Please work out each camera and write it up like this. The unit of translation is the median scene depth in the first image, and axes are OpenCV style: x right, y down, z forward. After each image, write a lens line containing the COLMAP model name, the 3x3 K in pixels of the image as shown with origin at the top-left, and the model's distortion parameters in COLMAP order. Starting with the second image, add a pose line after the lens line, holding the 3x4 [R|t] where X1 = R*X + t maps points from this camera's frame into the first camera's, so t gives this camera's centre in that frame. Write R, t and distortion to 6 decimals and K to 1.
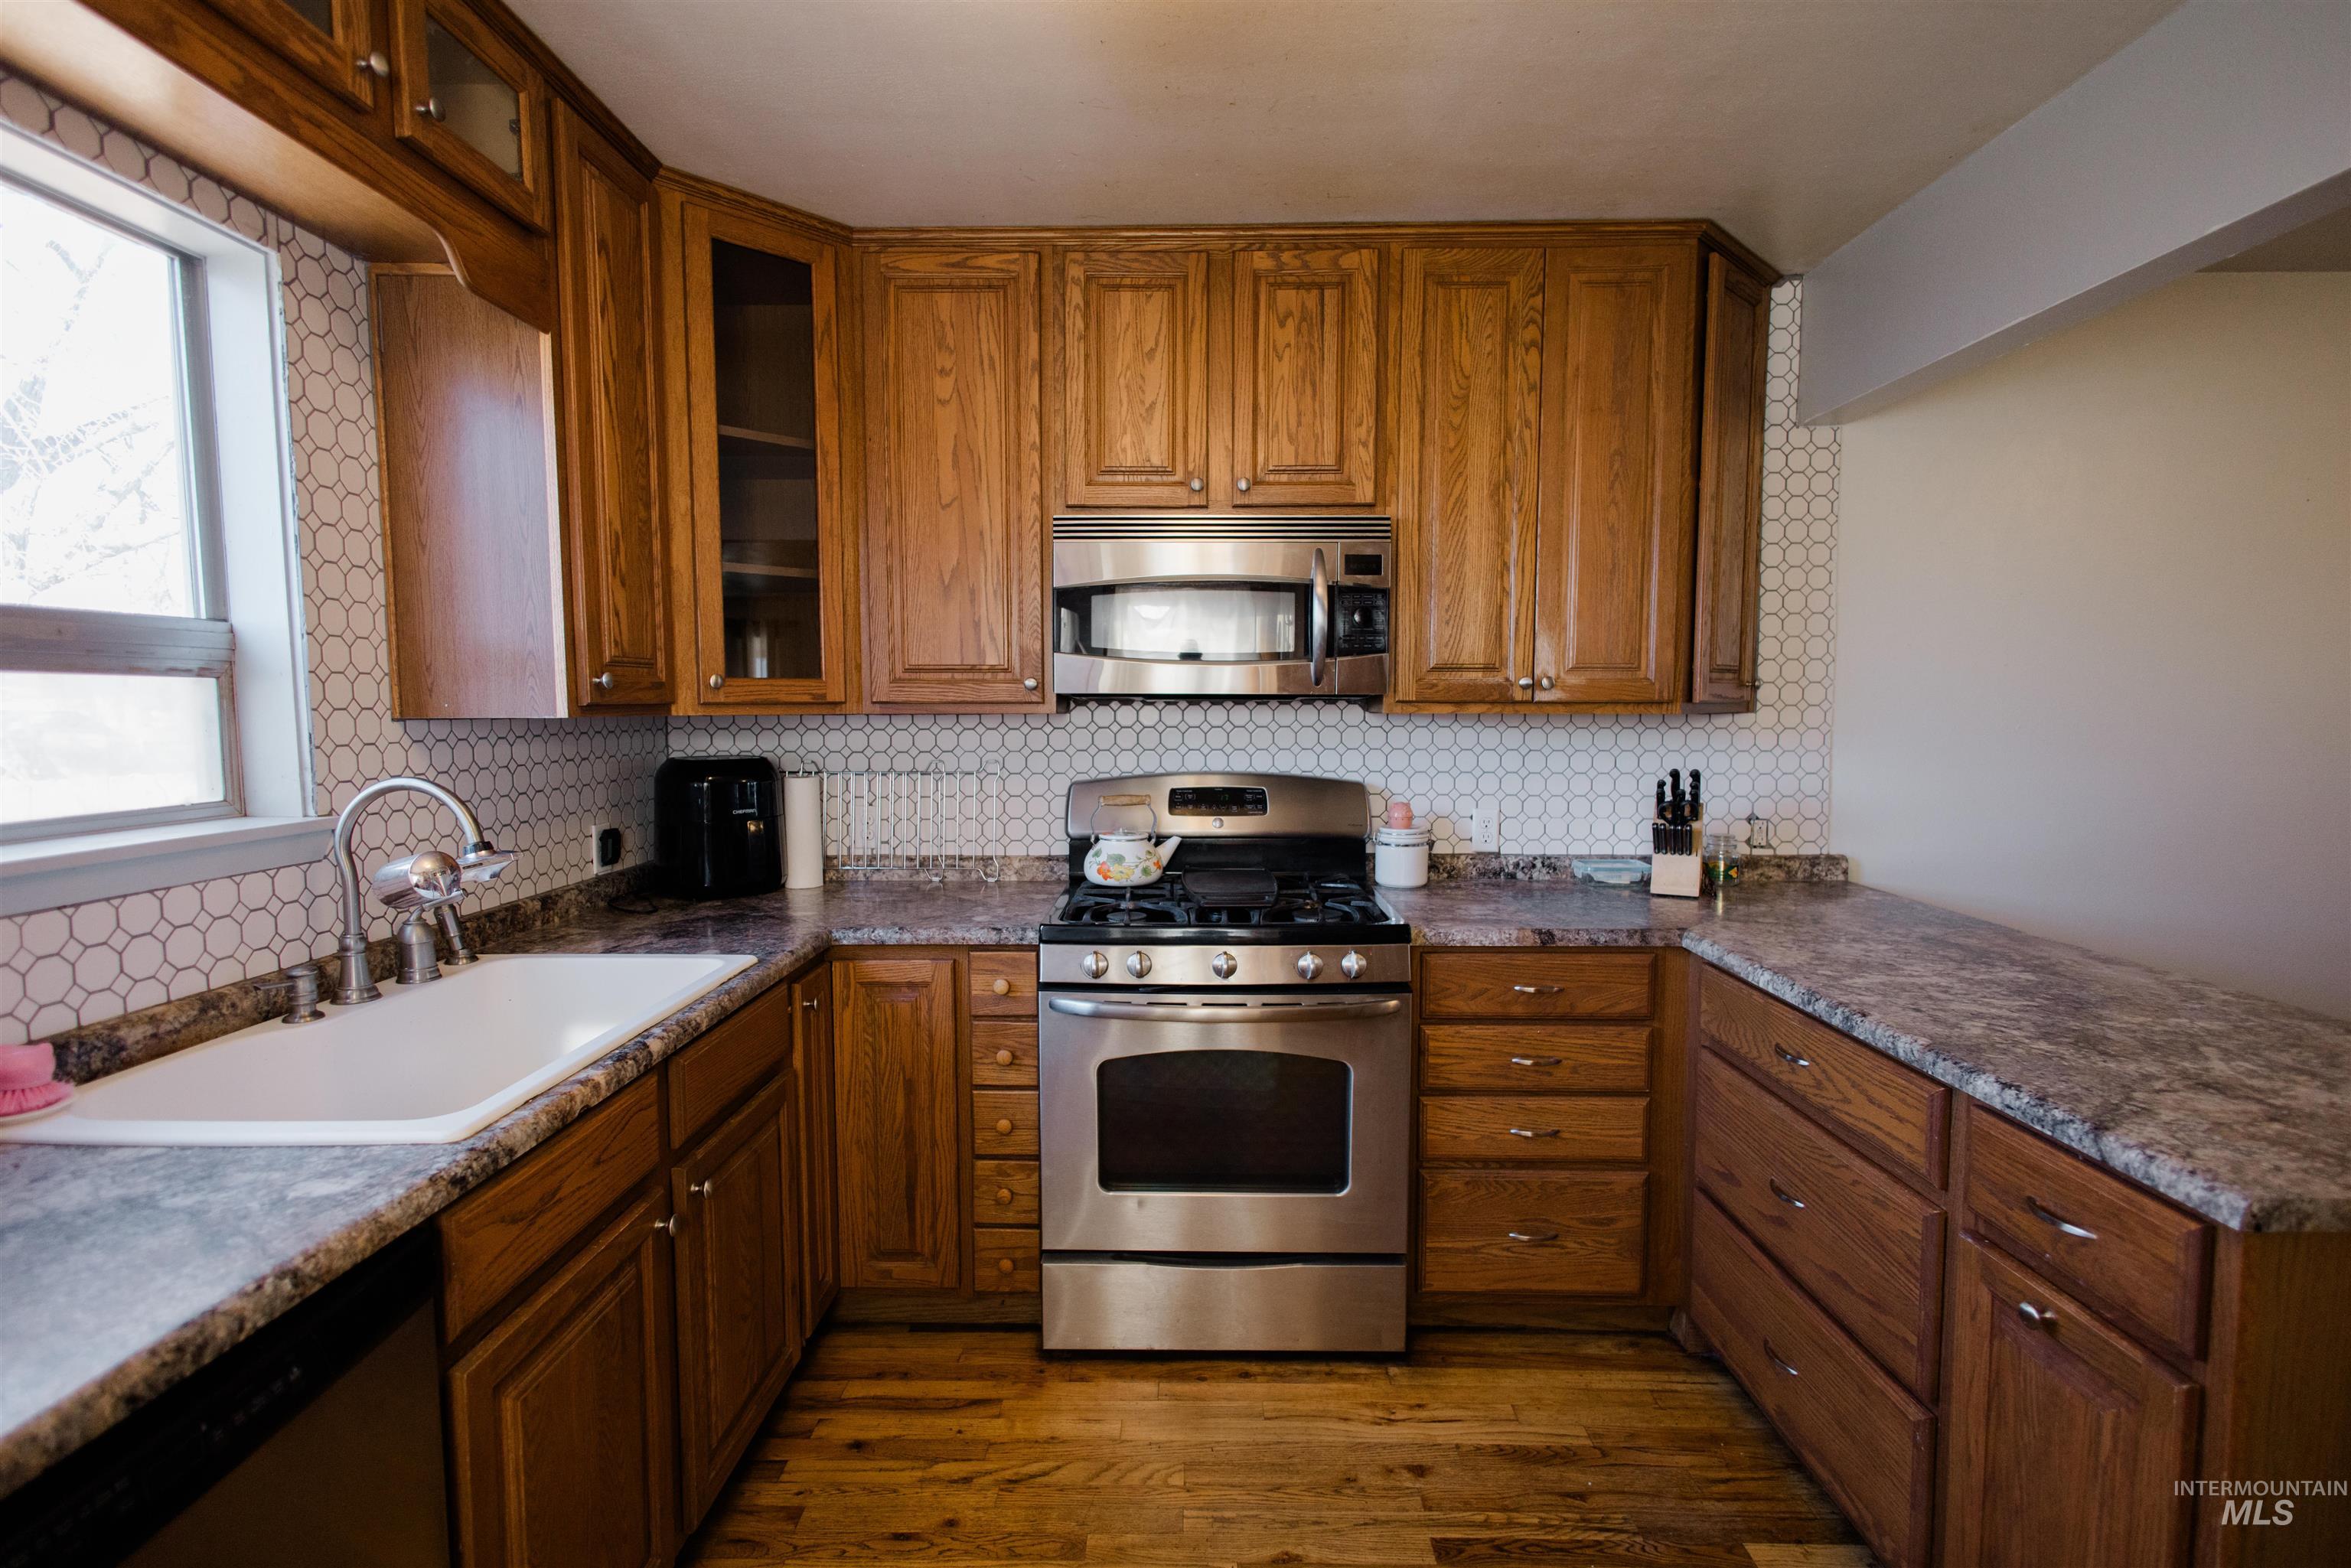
lens RADIAL K [[1098.9, 0, 1175.5], [0, 1098.9, 784.0], [0, 0, 1]] dist [0.010143, -0.001215]
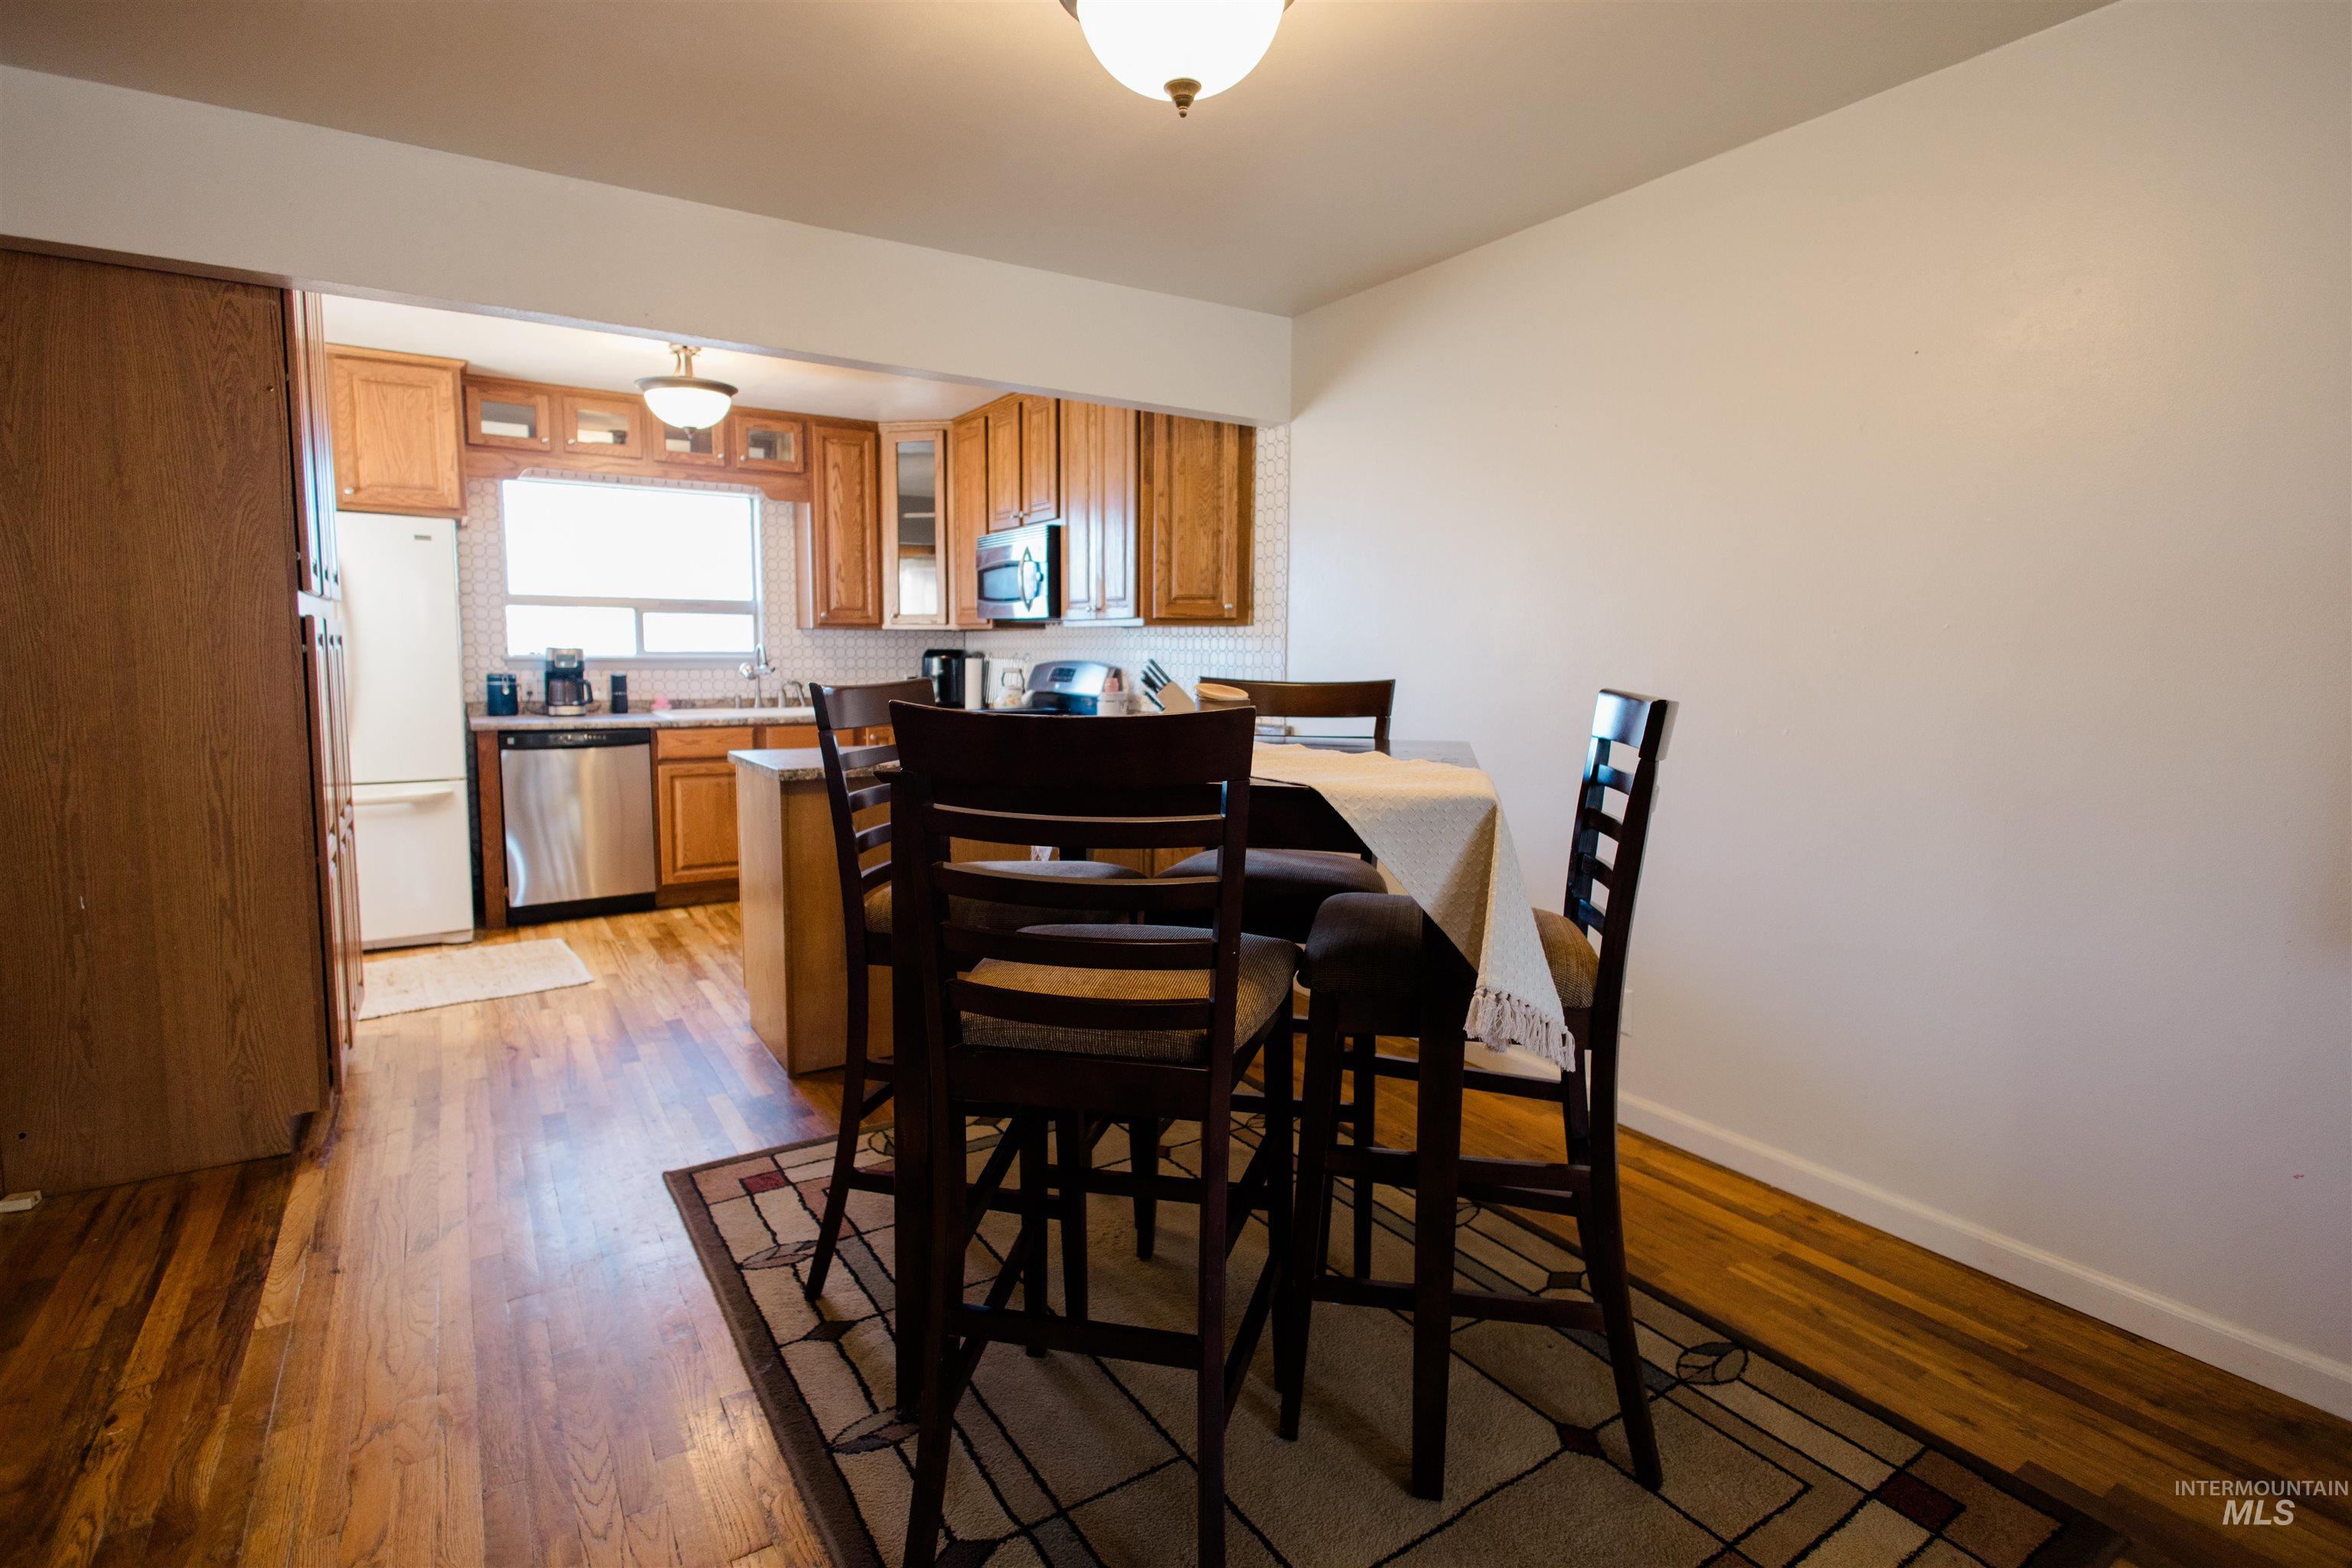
lens RADIAL K [[1127.3, 0, 1160.5], [0, 1127.3, 761.9], [0, 0, 1]] dist [0.000780, 0.000795]
pose [[0.549021, 0.089871, -0.830963, 2.157673], [-0.070973, 0.995624, 0.060788, 0.042659], [0.832790, 0.025602, 0.552997, 0.075681]]
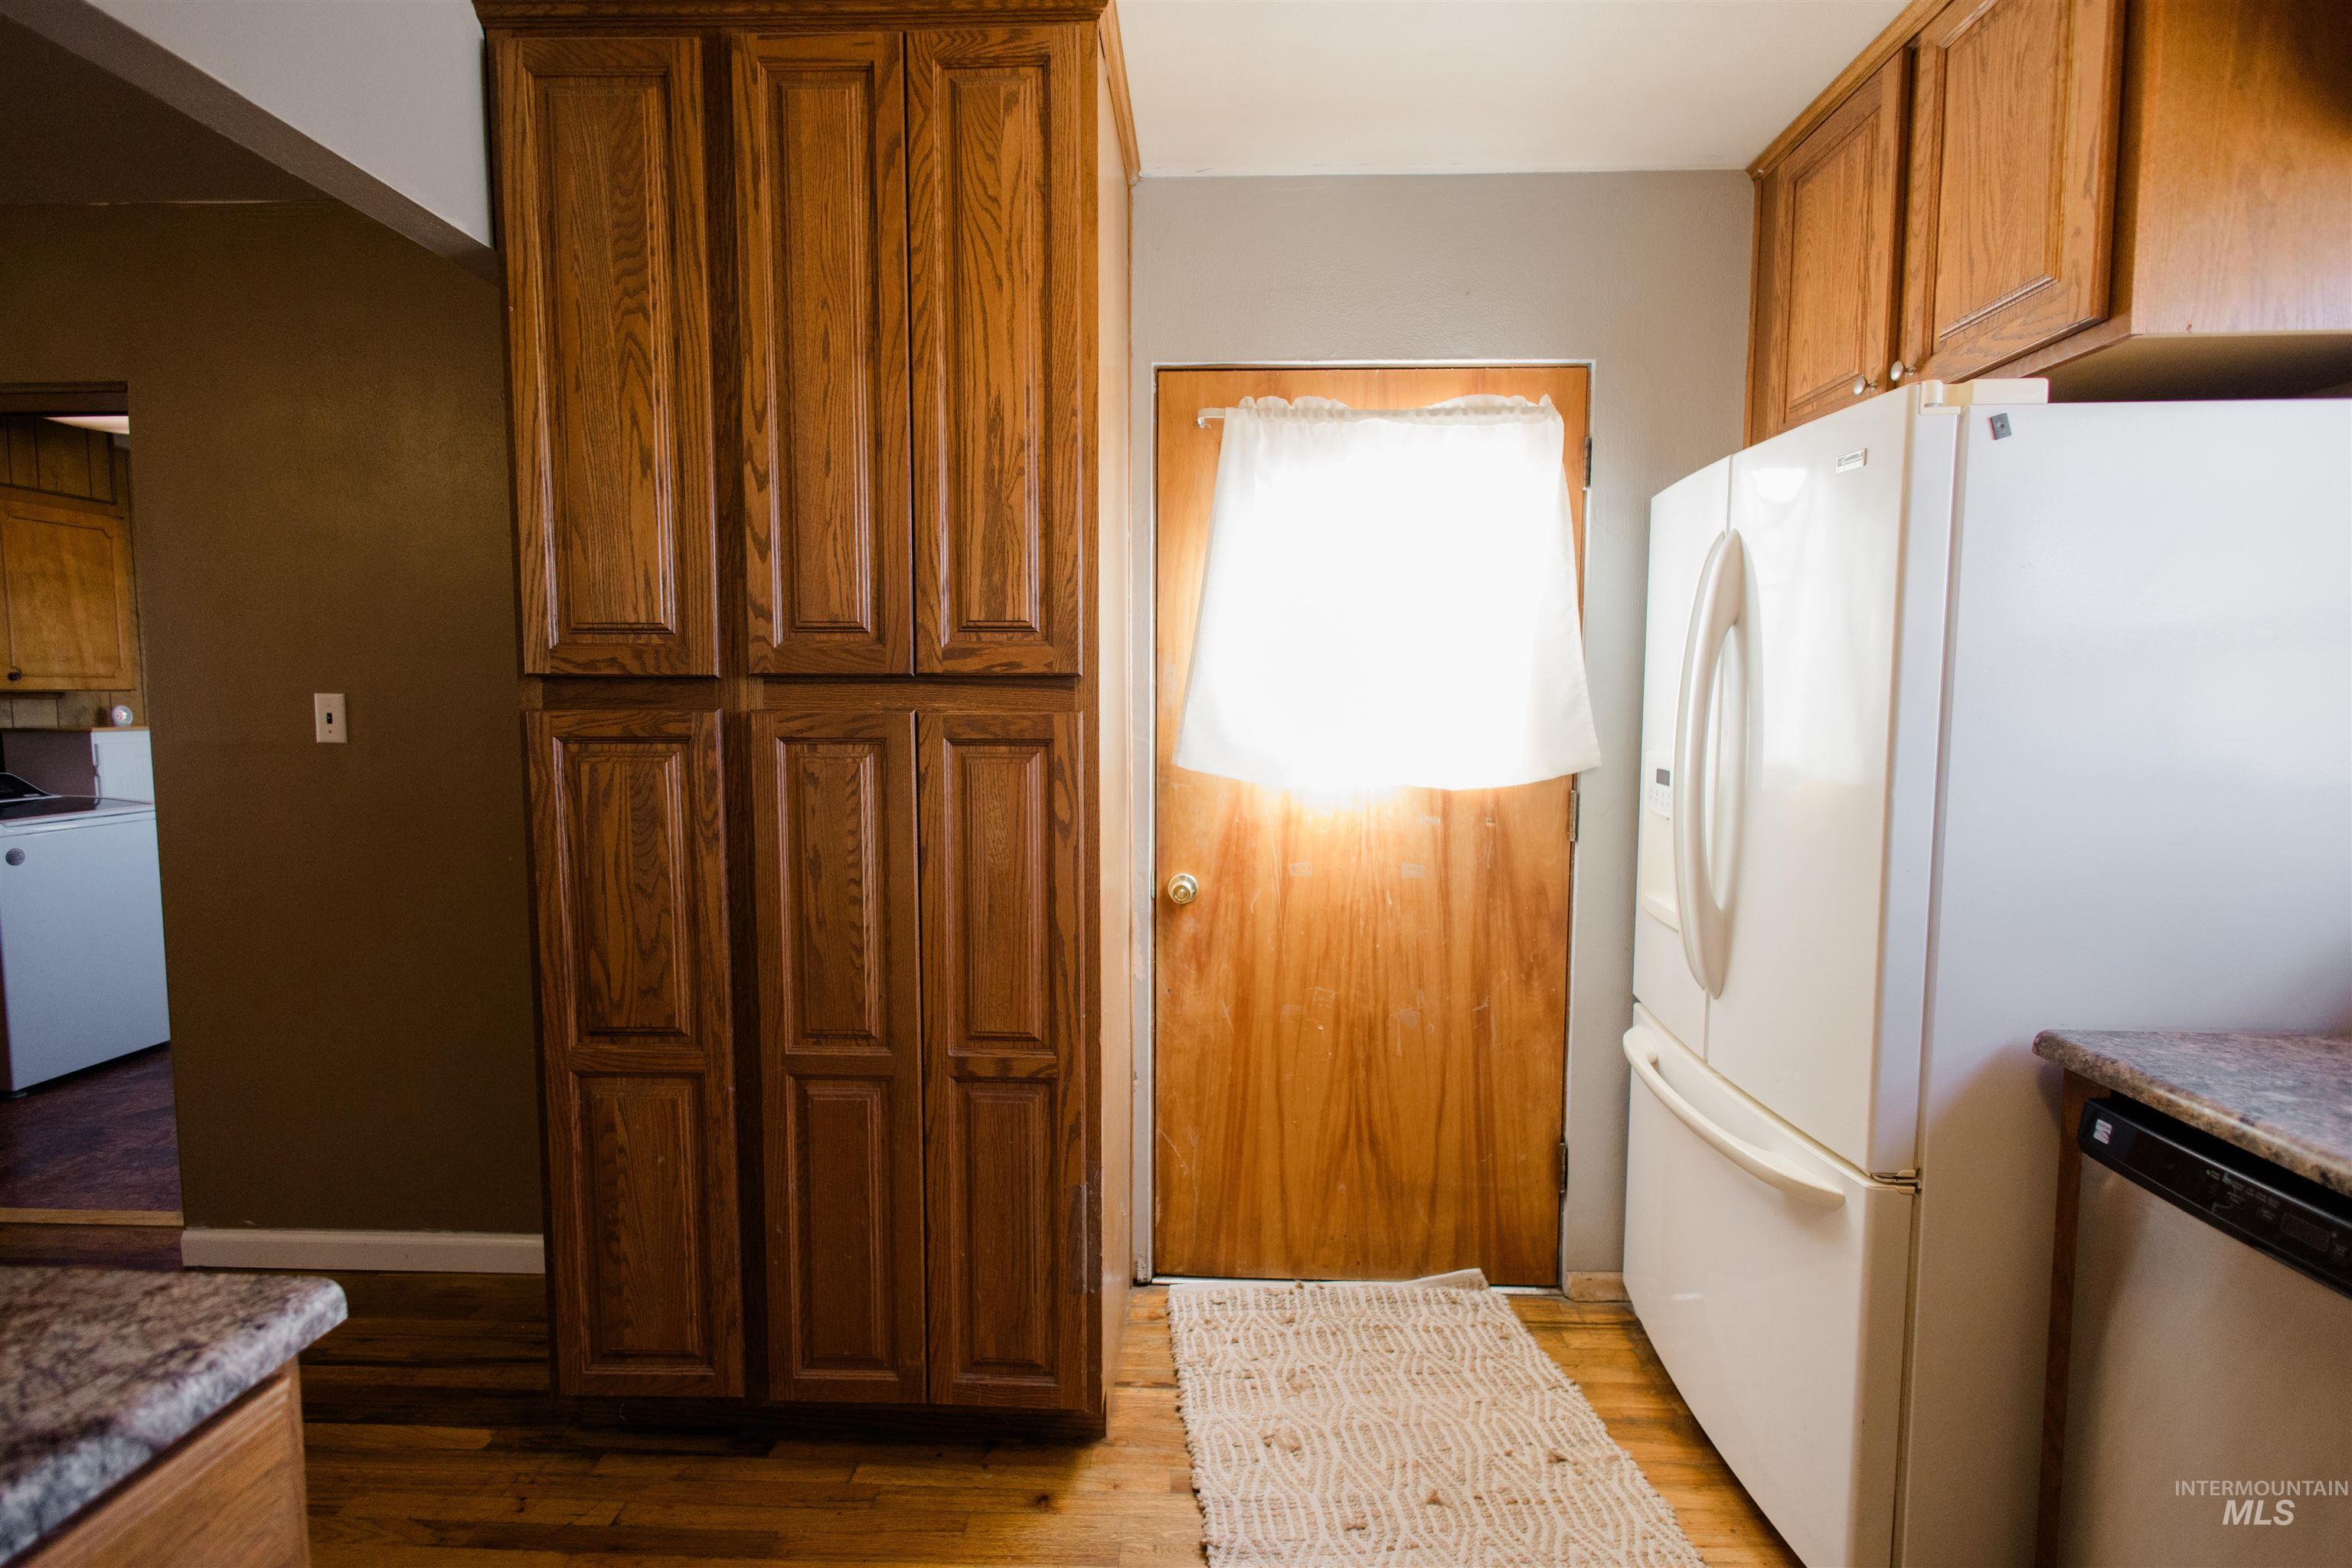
lens RADIAL K [[1129.7, 0, 1170.7], [0, 1129.7, 784.8], [0, 0, 1]] dist [0.008332, -0.004667]
pose [[-0.999686, -0.002344, 0.024943, 0.156877], [0.001503, 0.988212, 0.153087, -0.048600], [-0.025008, 0.153077, -0.987898, 0.803085]]
